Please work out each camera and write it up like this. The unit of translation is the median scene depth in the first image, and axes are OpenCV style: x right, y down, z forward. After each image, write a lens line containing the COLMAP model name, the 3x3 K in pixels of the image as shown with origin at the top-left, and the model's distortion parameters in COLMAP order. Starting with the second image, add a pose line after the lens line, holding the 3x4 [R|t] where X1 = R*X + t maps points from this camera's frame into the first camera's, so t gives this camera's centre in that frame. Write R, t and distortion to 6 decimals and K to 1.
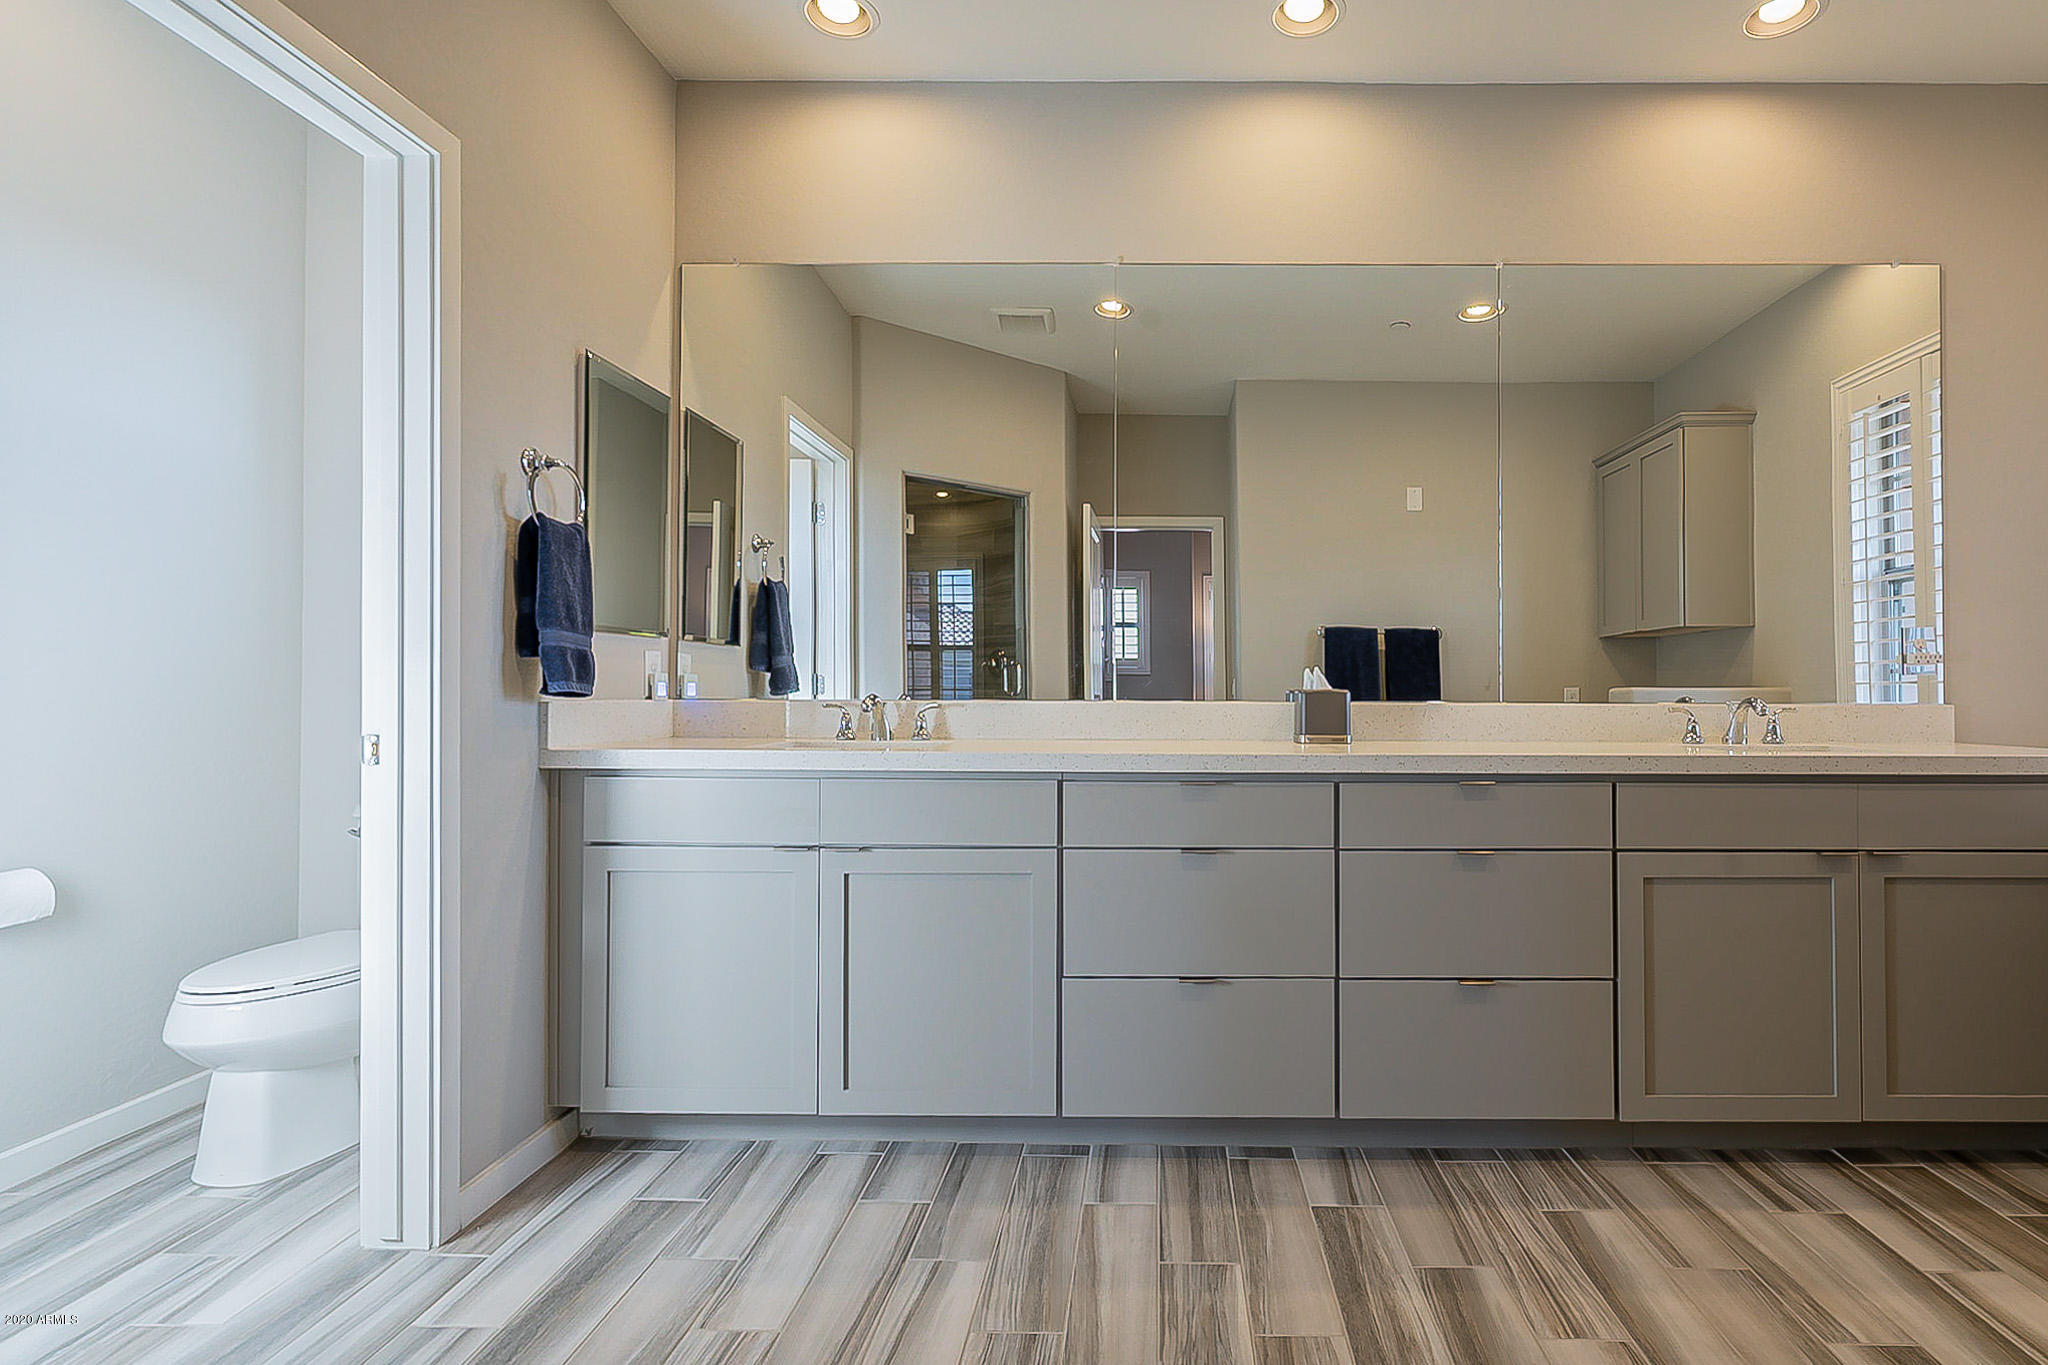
lens RADIAL K [[1064.4, 0, 1024.3], [0, 1064.4, 673.9], [0, 0, 1]] dist [0.006888, -0.000265]
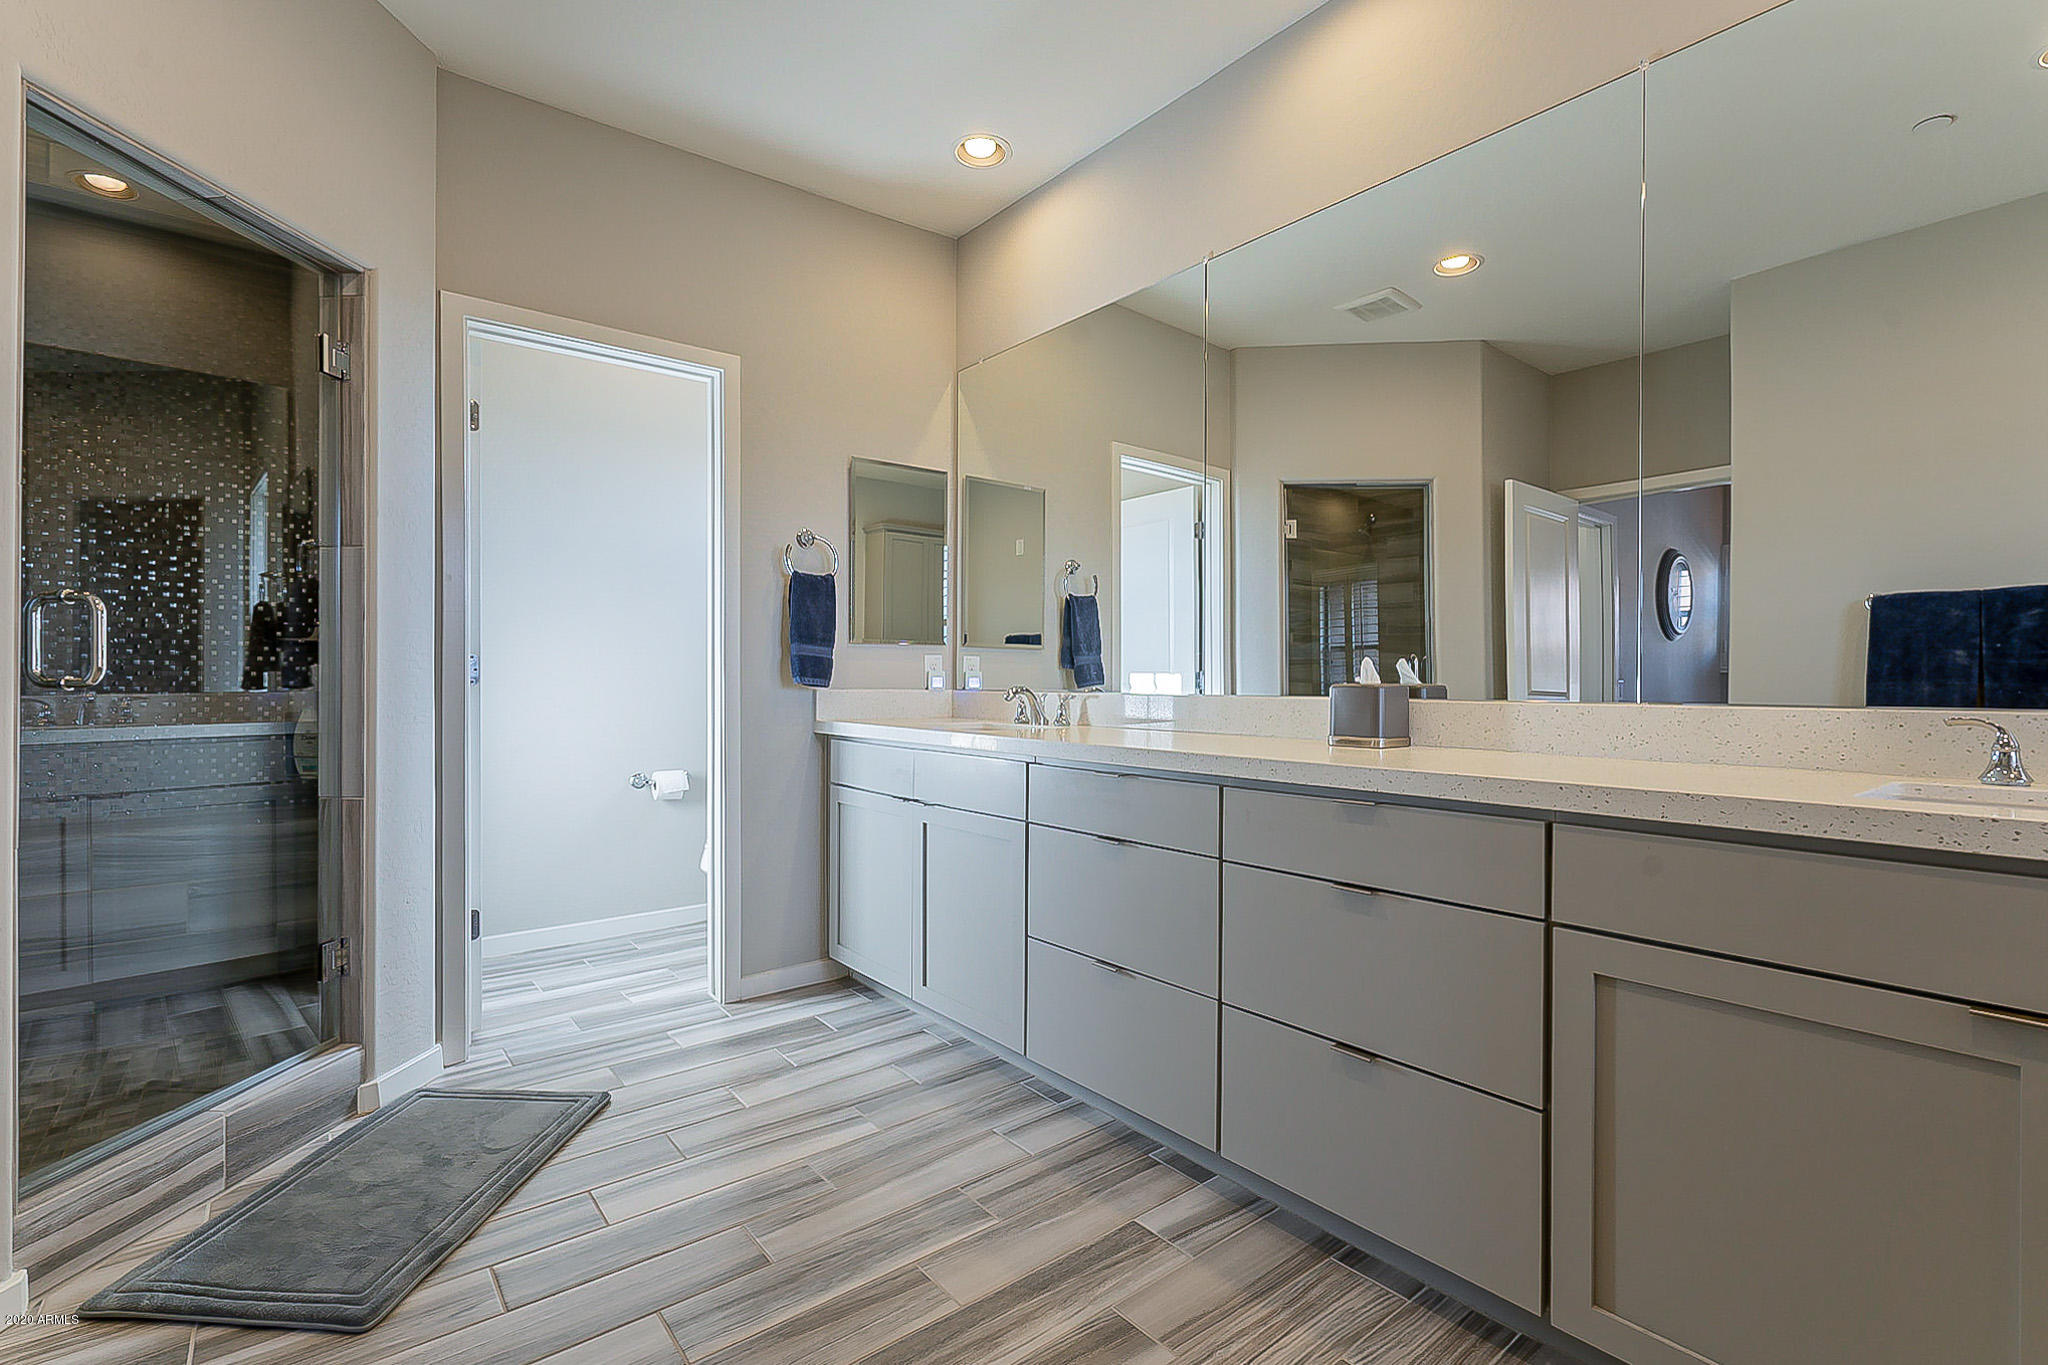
lens RADIAL K [[923.2, 0, 1024.1], [0, 923.2, 683.8], [0, 0, 1]] dist [-0.000213, 0.001793]
pose [[0.634320, 0.002843, -0.773065, 0.784885], [0.006746, 0.999935, 0.009213, 0.006138], [0.773041, -0.011059, 0.634260, 0.370153]]
